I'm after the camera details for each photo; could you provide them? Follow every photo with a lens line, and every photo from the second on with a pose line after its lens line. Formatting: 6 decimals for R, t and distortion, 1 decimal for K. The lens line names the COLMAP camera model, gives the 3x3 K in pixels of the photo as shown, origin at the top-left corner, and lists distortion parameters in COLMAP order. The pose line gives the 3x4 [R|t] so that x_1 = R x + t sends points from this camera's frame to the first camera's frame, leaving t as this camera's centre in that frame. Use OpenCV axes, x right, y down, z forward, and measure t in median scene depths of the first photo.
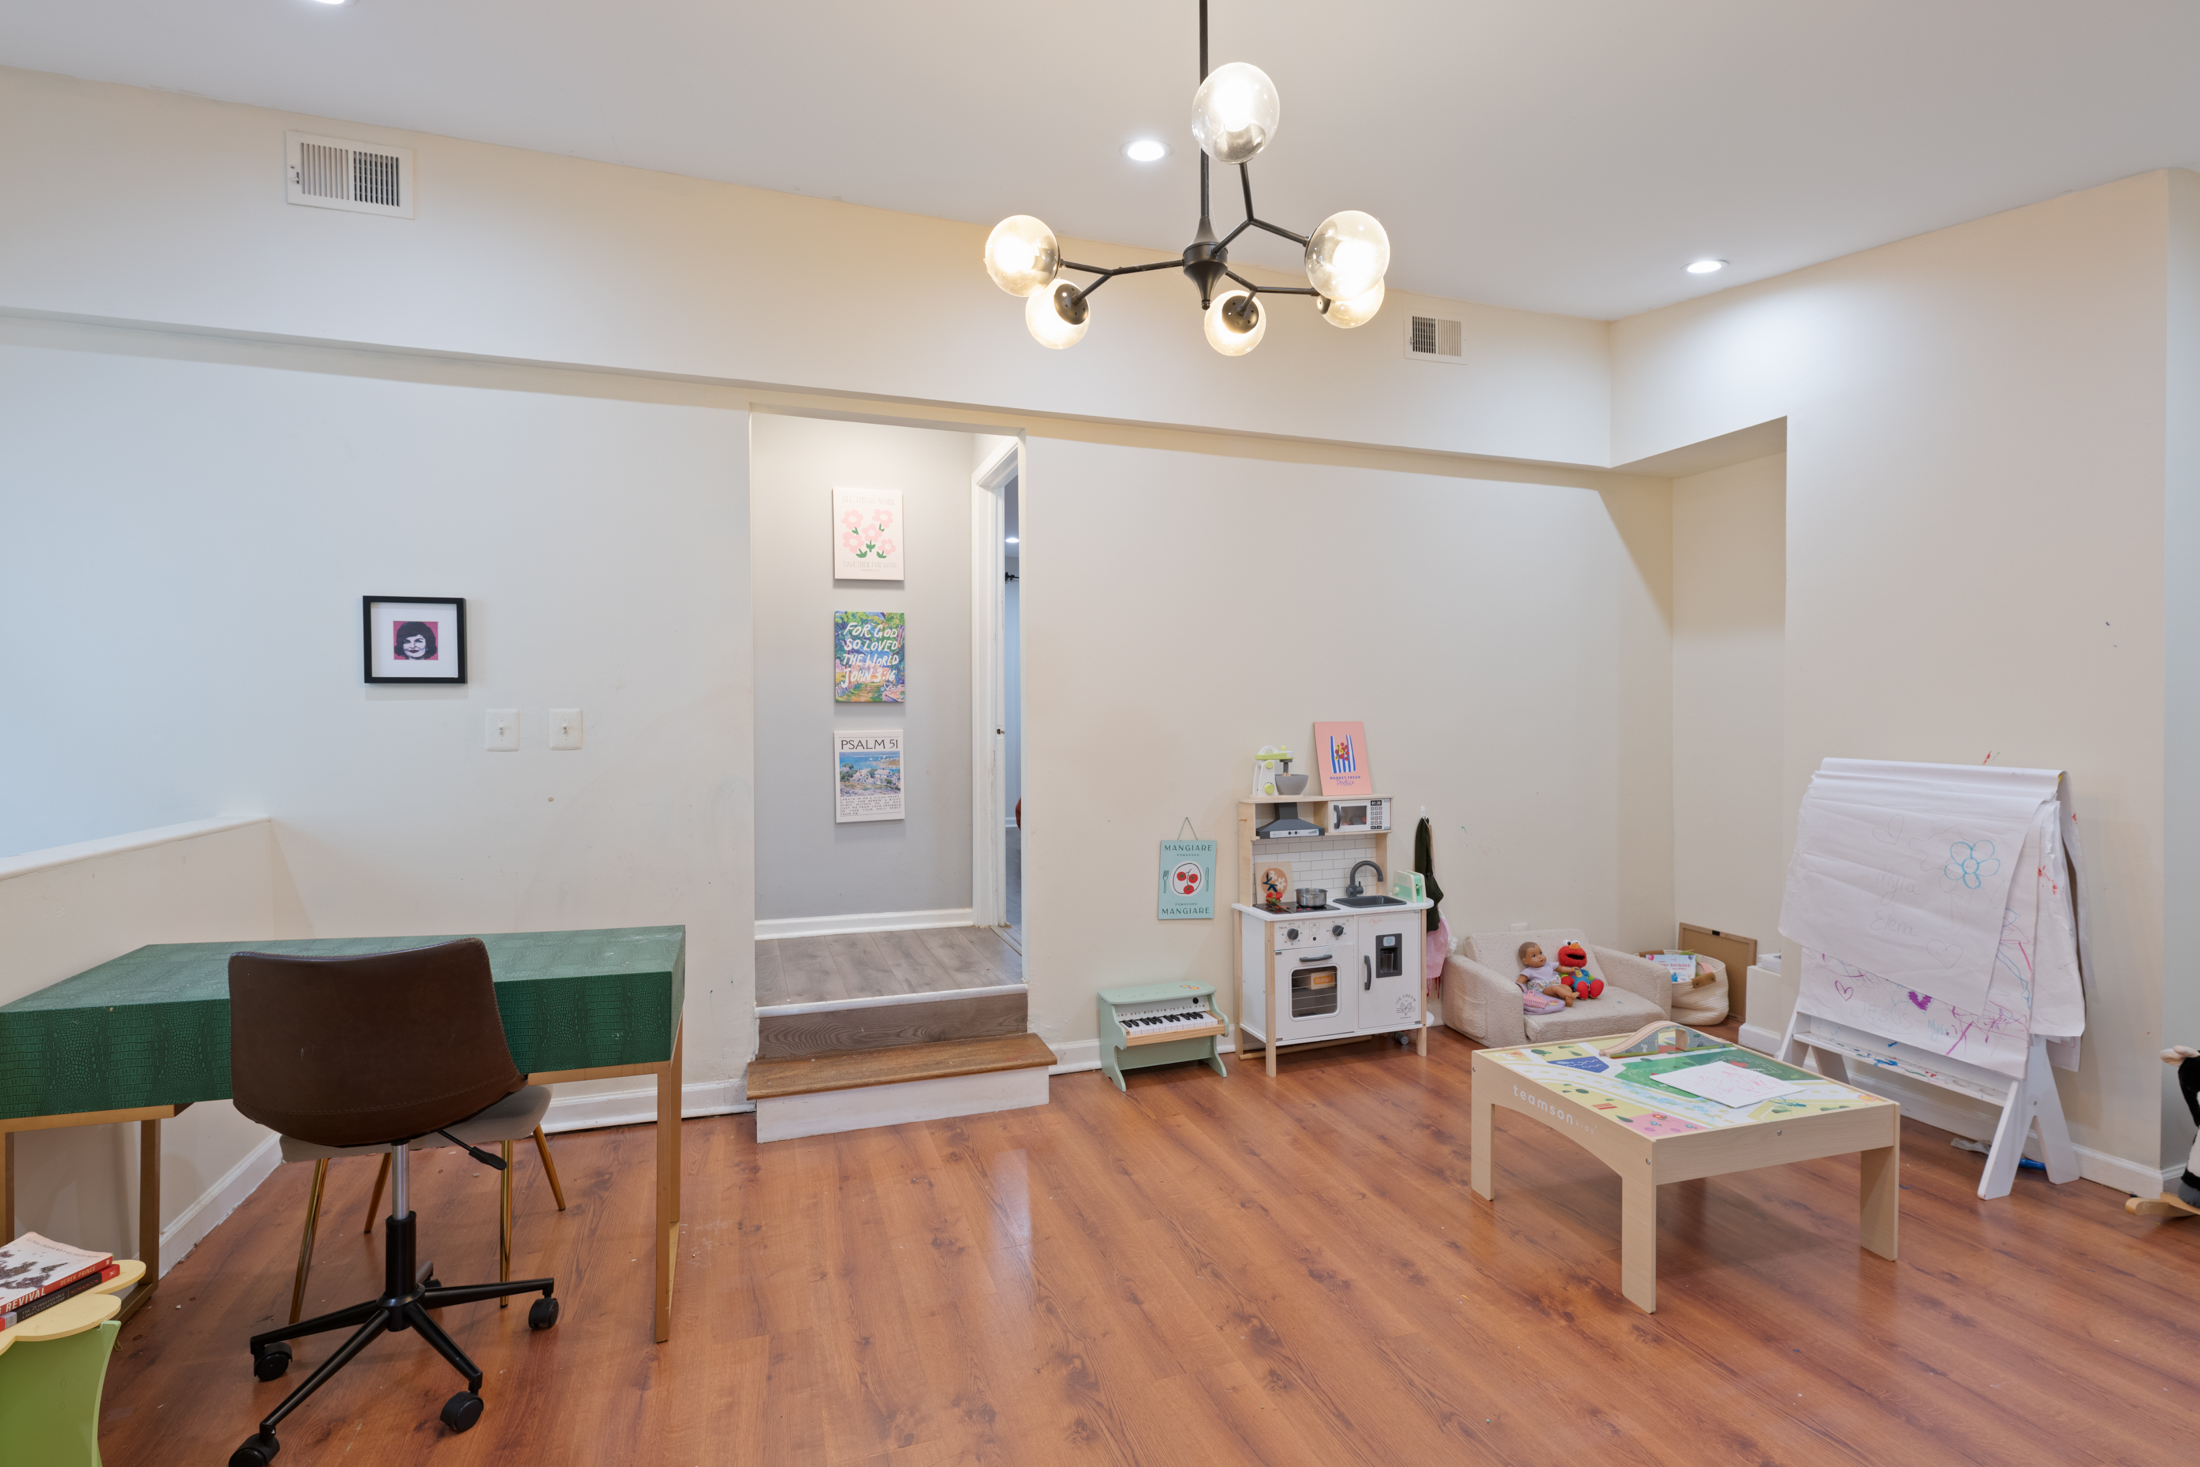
lens RADIAL K [[1028.0, 0, 1099.0], [0, 1028.0, 723.4], [0, 0, 1]] dist [0.002730, -0.000540]
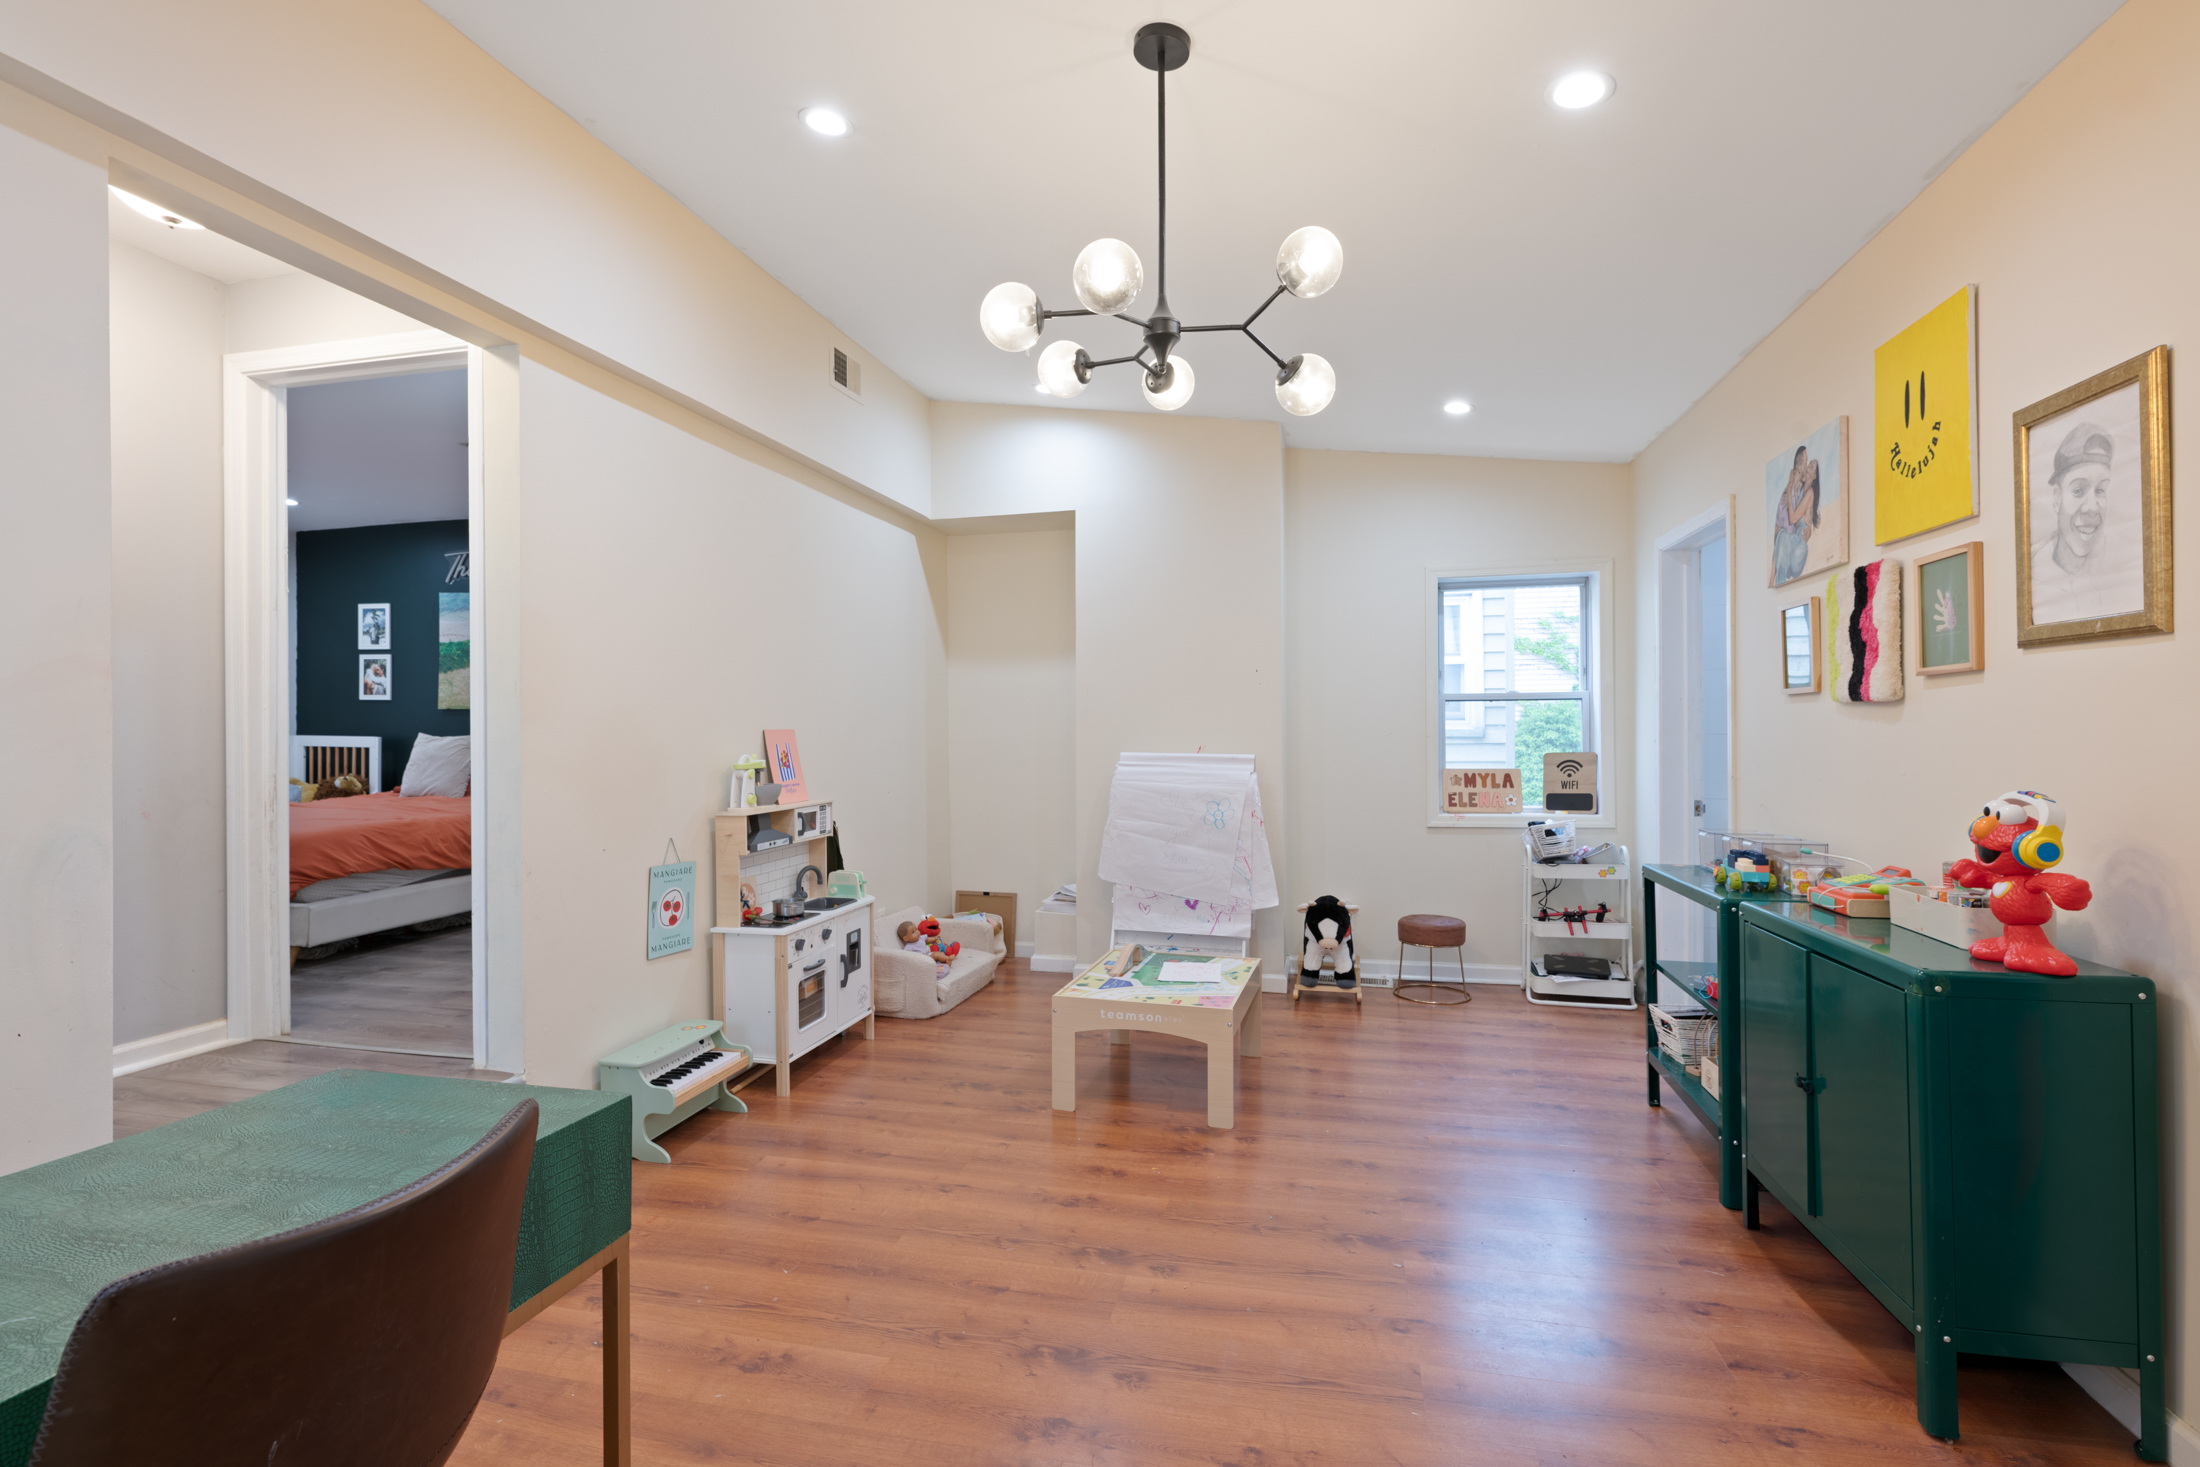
lens RADIAL K [[1014.9, 0, 1119.2], [0, 1014.9, 724.2], [0, 0, 1]] dist [0.003070, -0.000467]
pose [[0.526708, 0.002615, 0.850042, -0.484360], [0.010689, 0.999896, -0.009699, 0.006948], [-0.849979, 0.014195, 0.526626, 0.230094]]
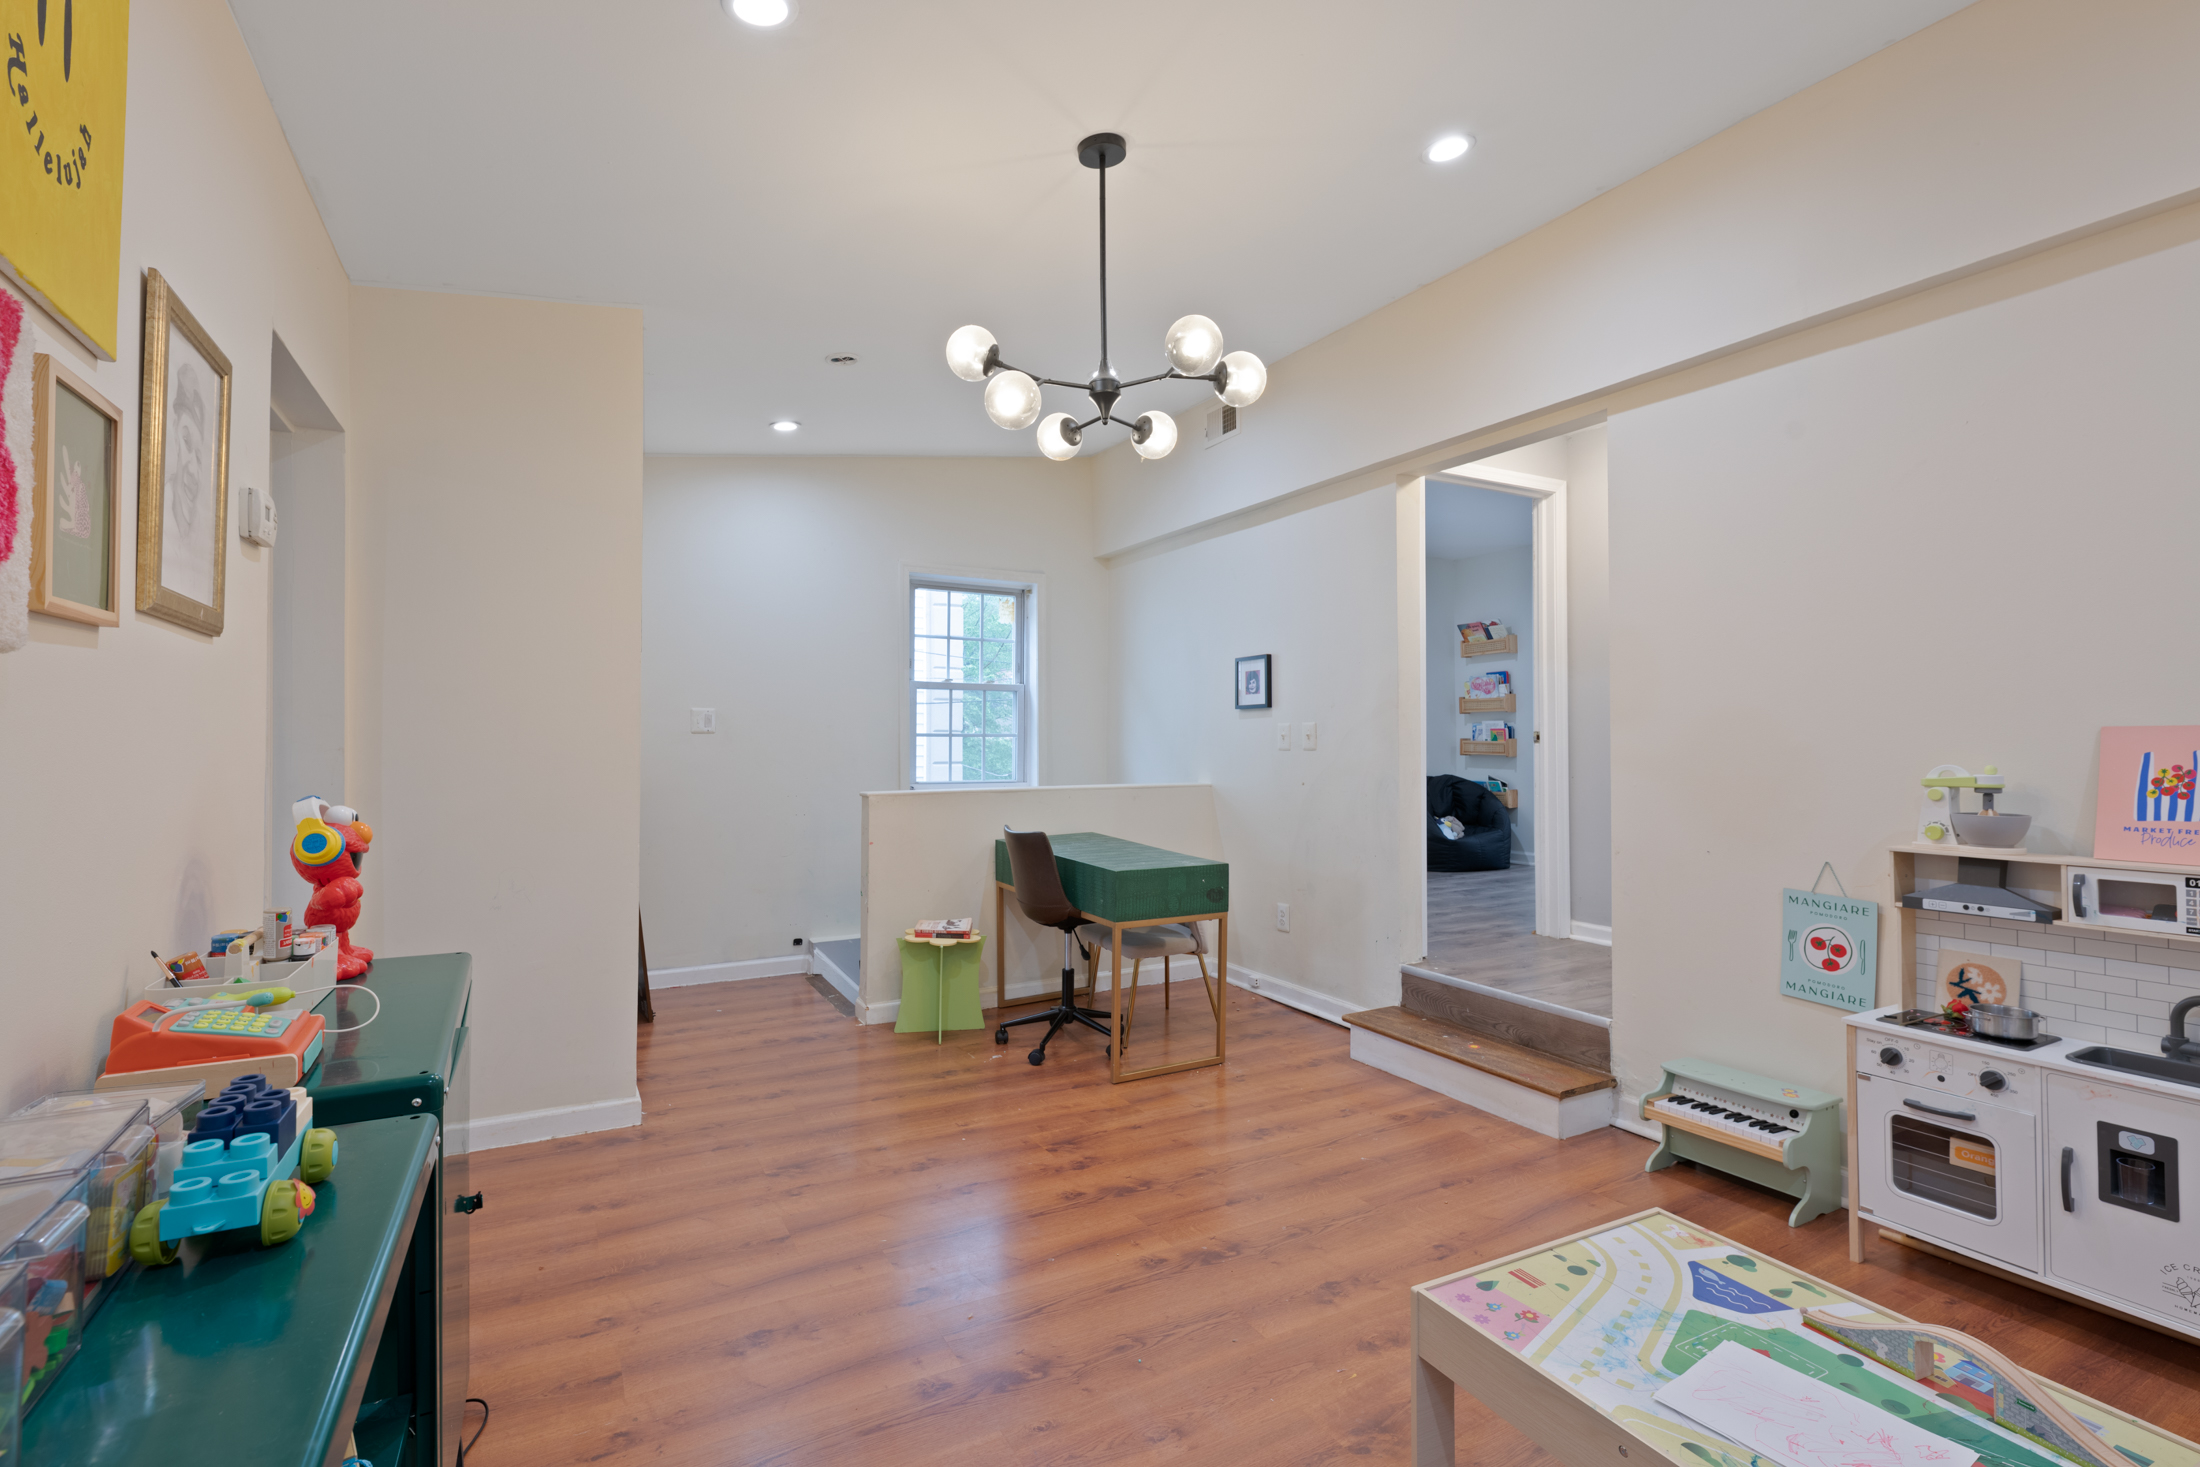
lens RADIAL K [[1011.6, 0, 1065.7], [0, 1011.6, 720.3], [0, 0, 1]] dist [0.027444, -0.012743]
pose [[0.139244, -0.017037, -0.990112, 0.767433], [-0.005998, 0.999819, -0.018048, 0.009637], [0.990240, 0.008451, 0.139116, 0.405315]]
